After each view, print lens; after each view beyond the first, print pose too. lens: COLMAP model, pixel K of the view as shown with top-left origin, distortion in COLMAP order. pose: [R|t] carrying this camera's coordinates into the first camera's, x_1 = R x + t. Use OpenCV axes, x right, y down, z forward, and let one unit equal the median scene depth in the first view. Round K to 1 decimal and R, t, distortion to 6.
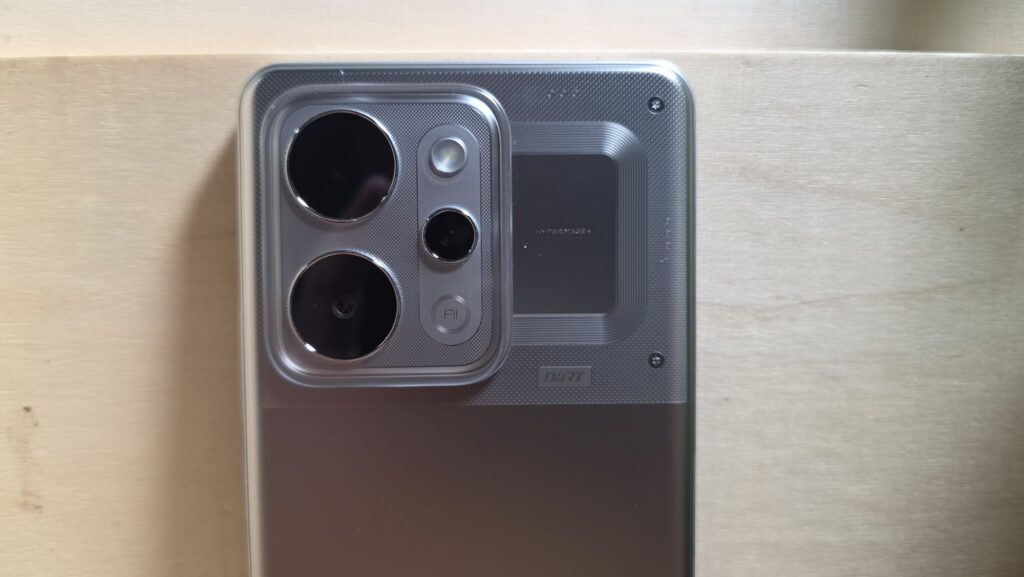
lens RADIAL K [[774.1, 0, 512.0], [0, 774.1, 288.5], [0, 0, 1]] dist [-0.083503, 0.000198]
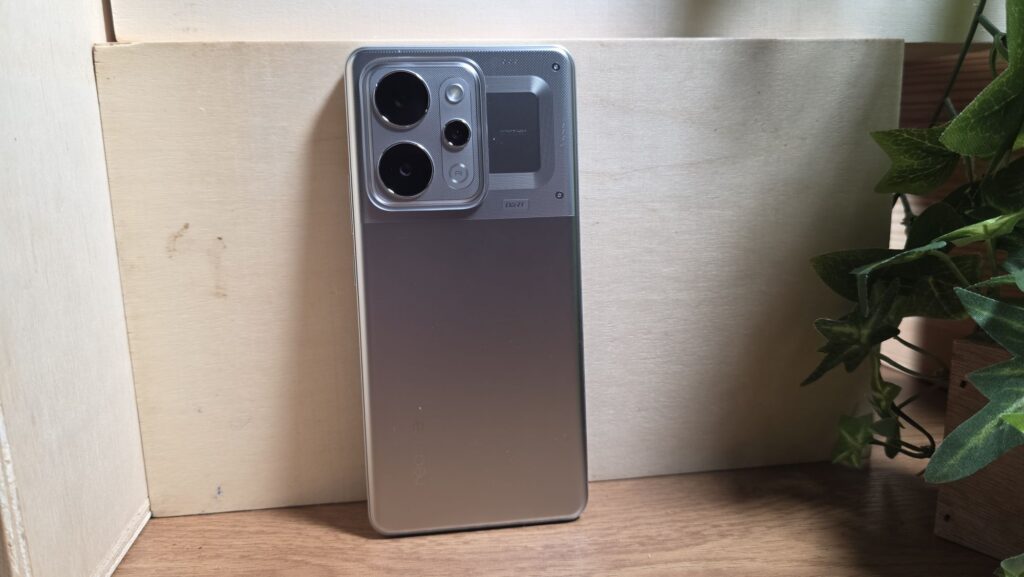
lens RADIAL K [[724.5, 0, 512.0], [0, 724.5, 288.5], [0, 0, 1]] dist [-0.051144, 0.000629]
pose [[0.993389, -0.038578, 0.108124, -0.147378], [0.032683, 0.997909, 0.055771, 0.220275], [-0.110050, -0.051868, 0.992572, -0.854325]]
